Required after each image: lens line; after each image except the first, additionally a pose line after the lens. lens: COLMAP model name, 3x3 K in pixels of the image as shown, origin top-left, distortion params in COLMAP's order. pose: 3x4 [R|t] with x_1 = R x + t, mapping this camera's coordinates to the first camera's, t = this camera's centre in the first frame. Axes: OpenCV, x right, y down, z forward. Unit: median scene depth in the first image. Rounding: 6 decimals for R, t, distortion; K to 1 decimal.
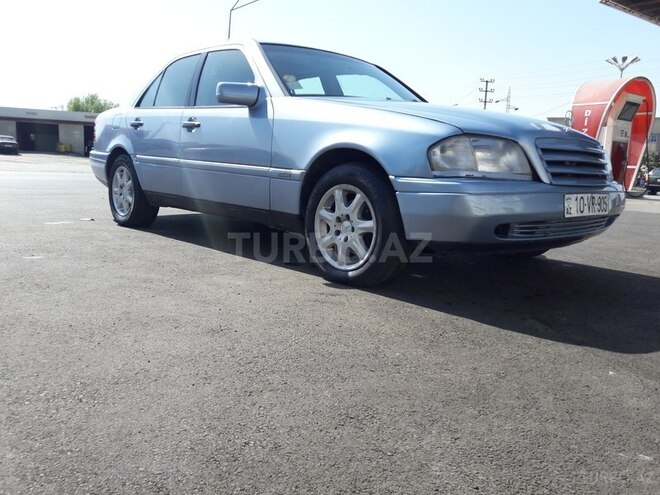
lens RADIAL K [[533.9, 0, 318.8], [0, 533.9, 249.3], [0, 0, 1]] dist [0.027598, -0.010291]
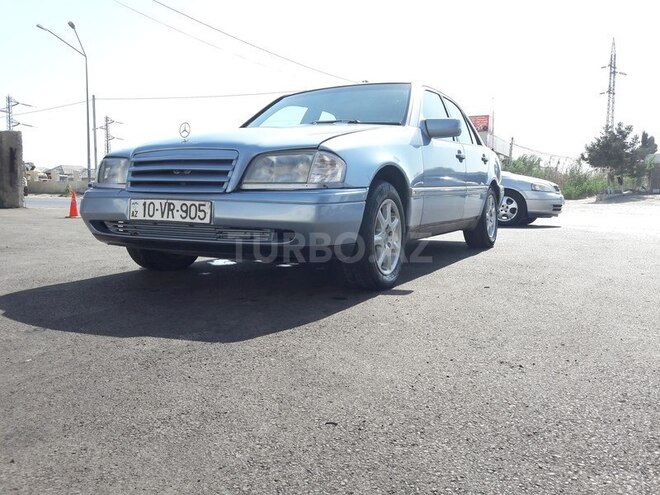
lens RADIAL K [[546.7, 0, 325.2], [0, 546.7, 240.9], [0, 0, 1]] dist [0.066305, -0.108096]
pose [[0.342763, 0.050885, -0.938043, 1.589712], [-0.140687, 0.990051, 0.002299, -0.068893], [0.928828, 0.131182, 0.346511, 0.908681]]
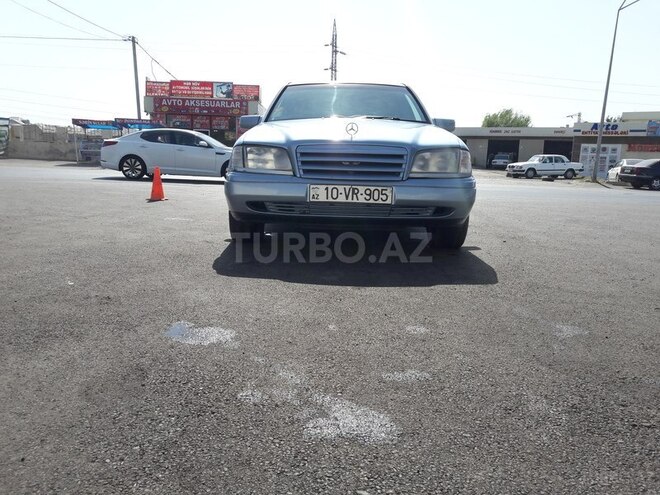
lens RADIAL K [[534.7, 0, 330.0], [0, 534.7, 247.5], [0, 0, 1]] dist [0.131509, -0.240176]
pose [[0.738565, 0.092460, -0.667812, 1.345582], [-0.103731, 0.994341, 0.022948, 0.023585], [0.666155, 0.052324, 0.743976, -0.015582]]
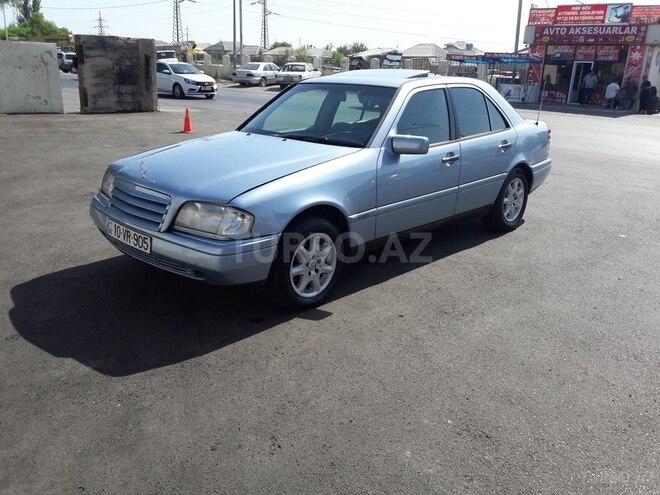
lens RADIAL K [[549.5, 0, 320.5], [0, 549.5, 243.5], [0, 0, 1]] dist [0.042745, -0.074553]
pose [[0.070902, 0.271557, -0.959807, 1.805942], [-0.184536, 0.949190, 0.254921, -0.486647], [0.980265, 0.159044, 0.117412, 1.287475]]
